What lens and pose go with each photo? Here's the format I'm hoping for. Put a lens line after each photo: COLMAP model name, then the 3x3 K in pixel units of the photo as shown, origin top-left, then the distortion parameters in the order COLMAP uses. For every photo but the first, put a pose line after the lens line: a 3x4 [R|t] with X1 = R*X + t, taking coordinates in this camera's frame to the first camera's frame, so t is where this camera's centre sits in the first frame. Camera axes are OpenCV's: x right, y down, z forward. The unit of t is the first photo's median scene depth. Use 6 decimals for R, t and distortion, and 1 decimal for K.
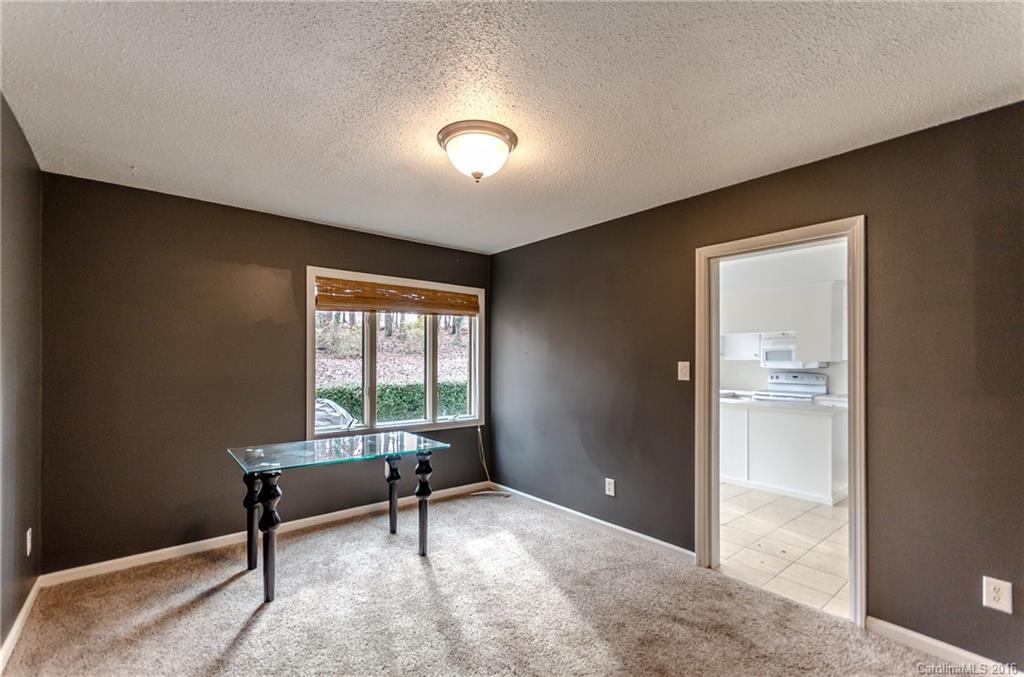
lens RADIAL K [[449.5, 0, 511.1], [0, 449.5, 356.7], [0, 0, 1]] dist [-0.000161, -0.000049]
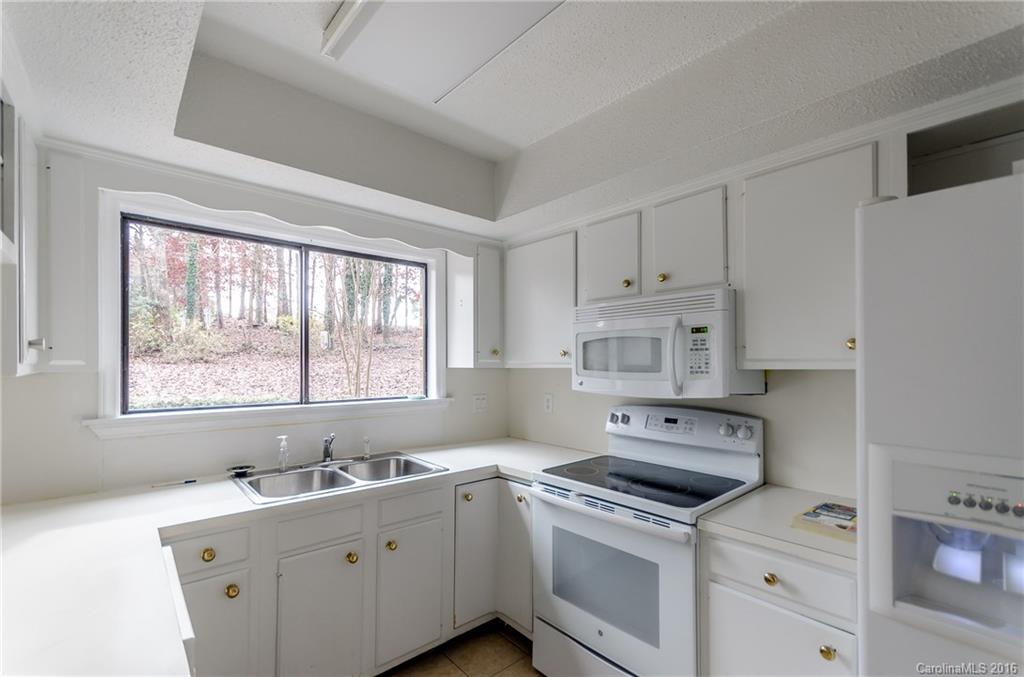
lens RADIAL K [[454.4, 0, 506.7], [0, 454.4, 358.2], [0, 0, 1]] dist [0.001191, 0.000070]
pose [[0.999507, -0.002268, 0.031319, 0.507140], [0.002457, 0.999979, -0.005991, 0.002122], [-0.031305, 0.006065, 0.999491, 0.682644]]
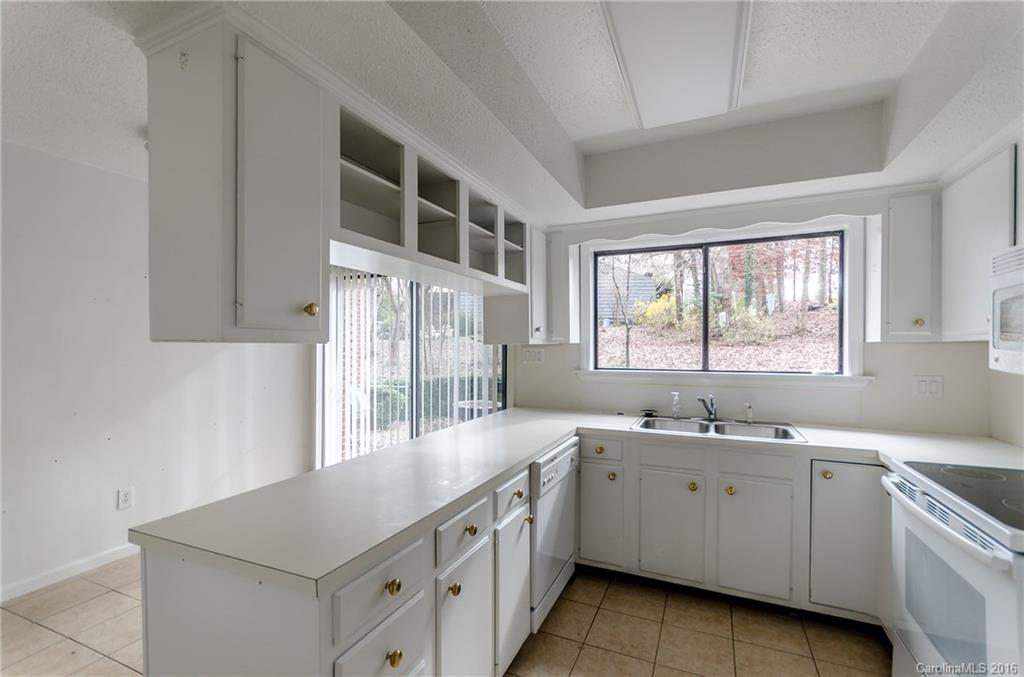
lens RADIAL K [[444.0, 0, 509.1], [0, 444.0, 348.7], [0, 0, 1]] dist [0.000130, -0.000091]
pose [[0.446960, -0.000457, -0.894554, 0.664560], [0.006807, 0.999973, 0.002890, 0.010642], [0.894528, -0.007381, 0.446951, 0.678166]]
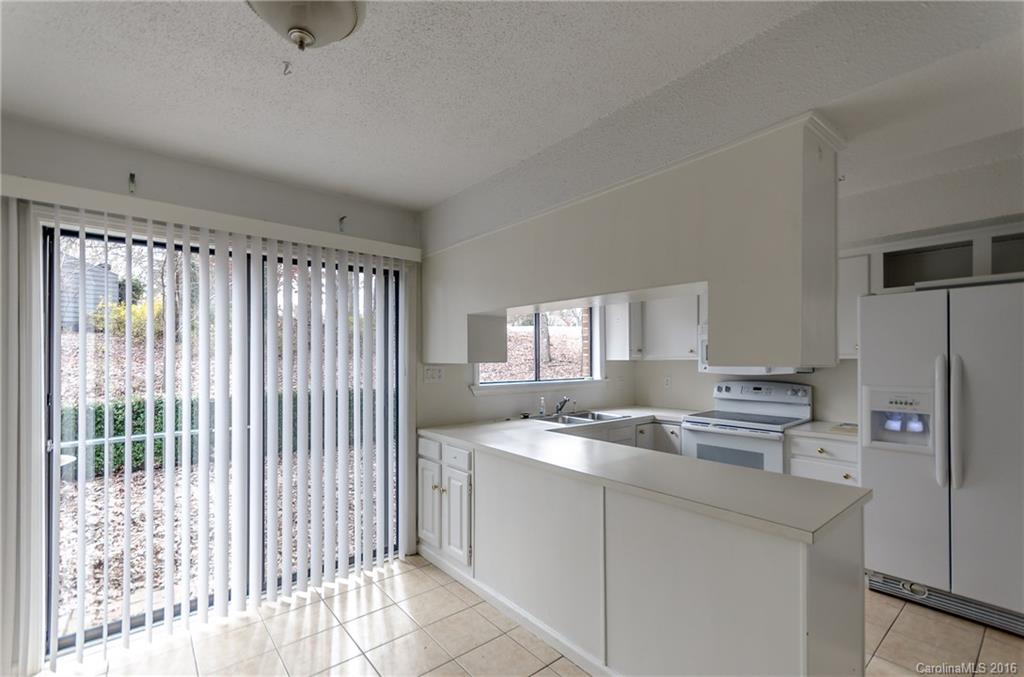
lens RADIAL K [[449.5, 0, 511.1], [0, 449.5, 356.7], [0, 0, 1]] dist [-0.000161, -0.000049]
pose [[0.999962, -0.007003, 0.005167, 0.318634], [0.007004, 0.999975, -0.000154, 0.002161], [-0.005166, 0.000191, 0.999987, 0.433399]]
